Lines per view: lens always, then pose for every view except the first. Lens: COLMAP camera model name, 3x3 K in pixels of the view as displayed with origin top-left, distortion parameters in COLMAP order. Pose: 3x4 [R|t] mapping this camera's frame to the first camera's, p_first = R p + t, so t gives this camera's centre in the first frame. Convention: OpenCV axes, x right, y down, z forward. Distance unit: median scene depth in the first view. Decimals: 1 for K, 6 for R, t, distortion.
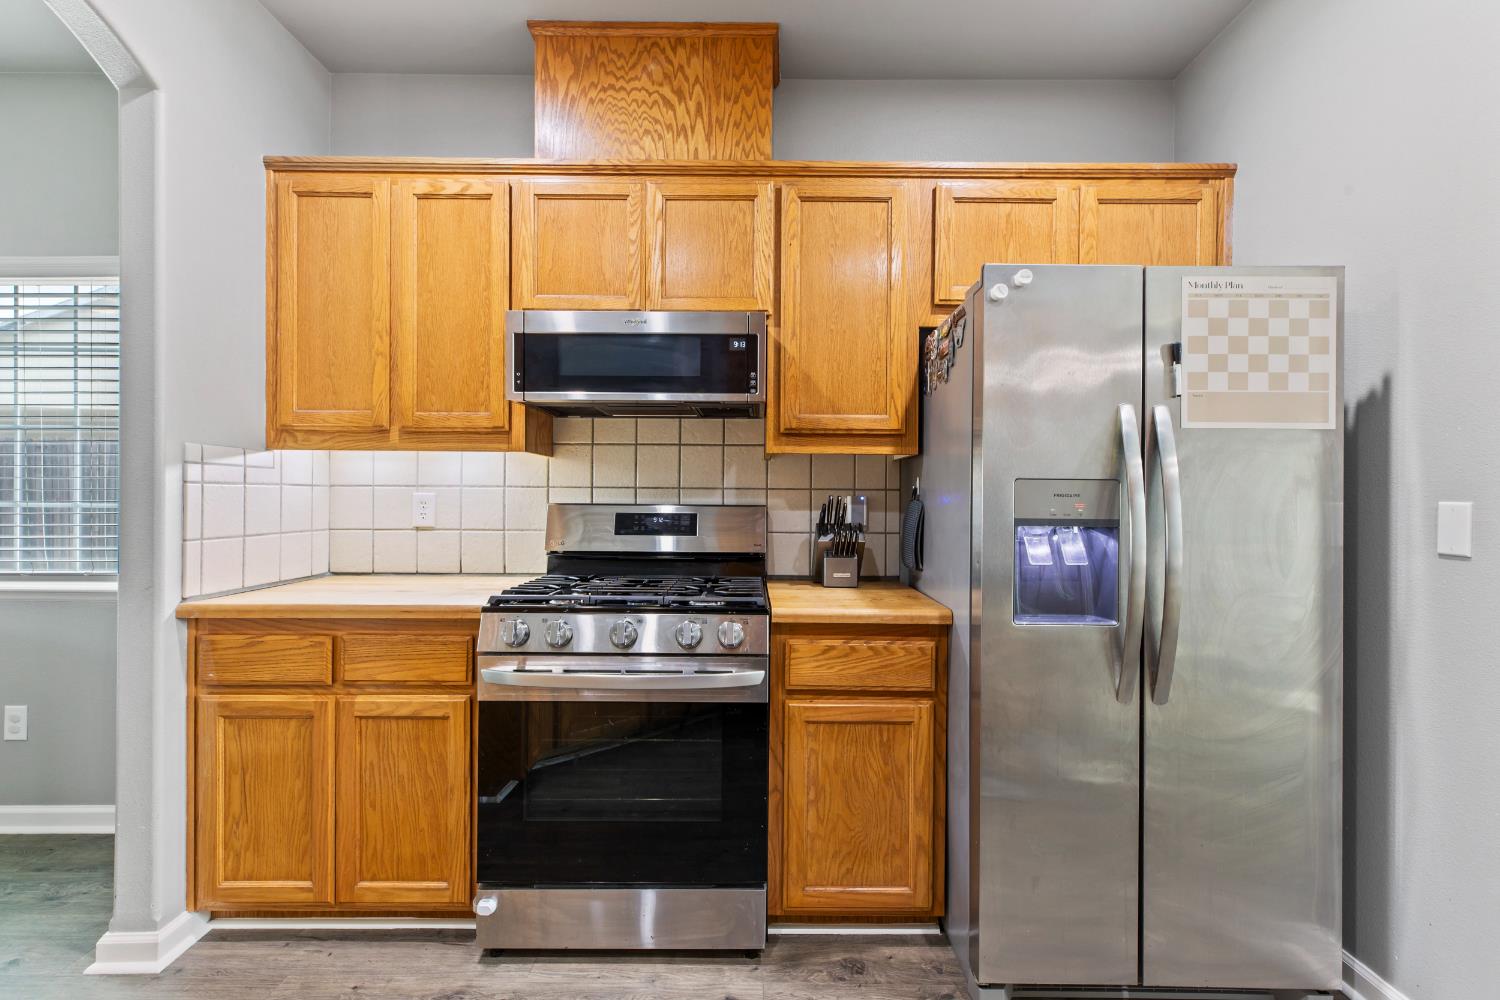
lens RADIAL K [[685.5, 0, 750.0], [0, 685.5, 500.0], [0, 0, 1]] dist [0.002561, 0.000360]
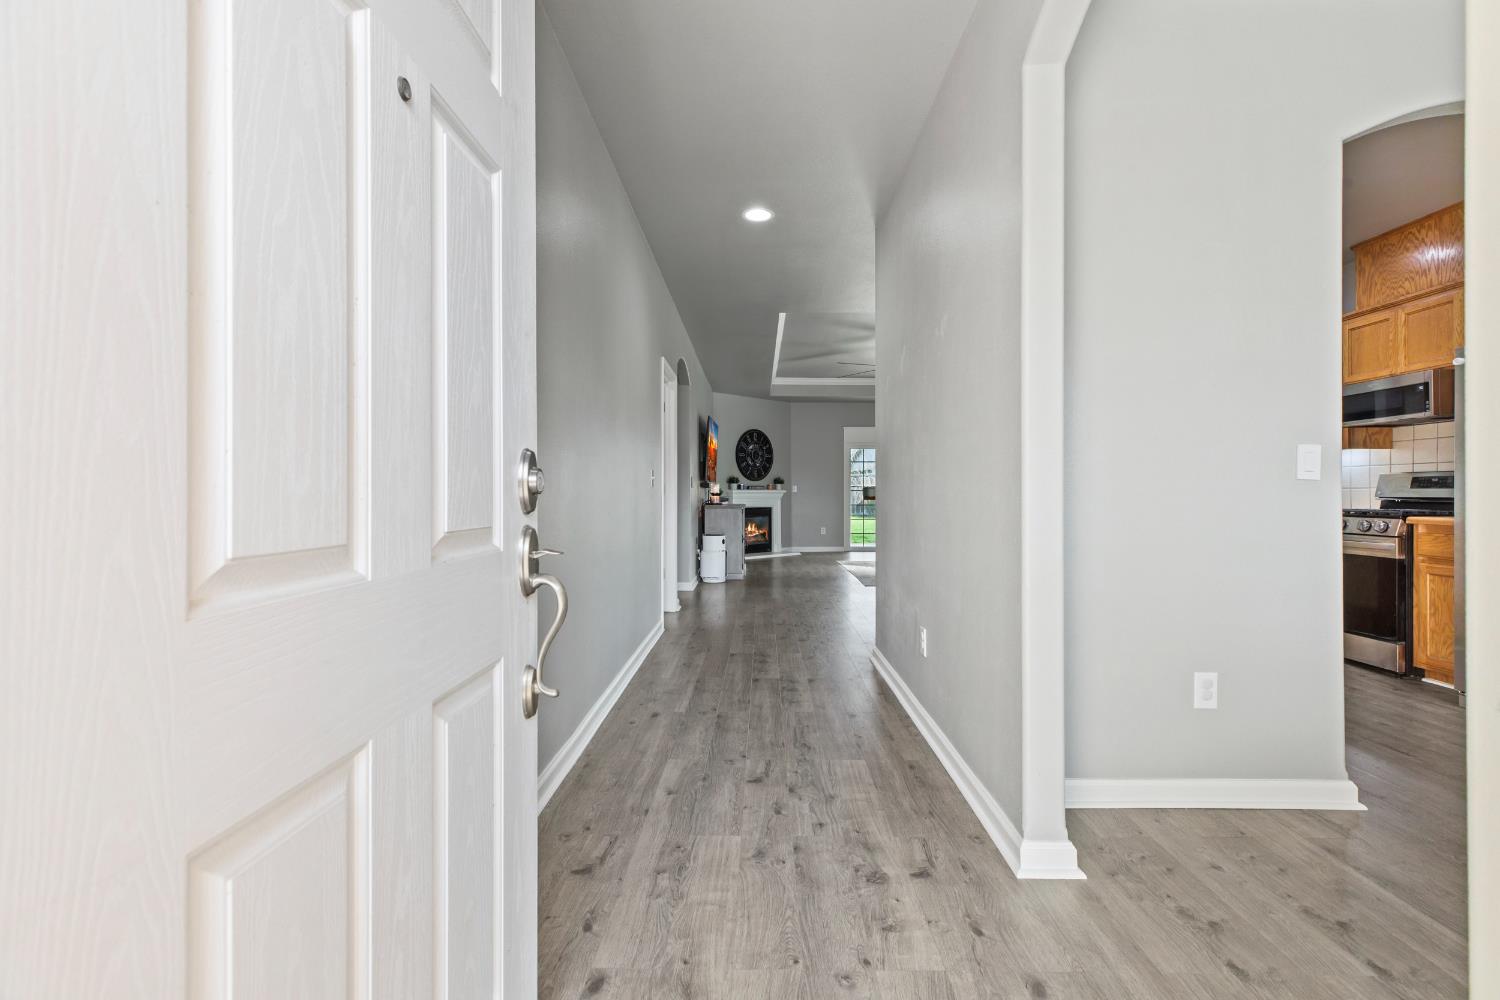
lens RADIAL K [[681.0, 0, 752.0], [0, 681.0, 494.2], [0, 0, 1]] dist [-0.010288, 0.000718]
pose [[-0.015086, -0.004453, -0.999876, 1.784220], [-0.000799, 0.999990, -0.004441, 0.082519], [0.999886, 0.000732, -0.015090, -0.824096]]
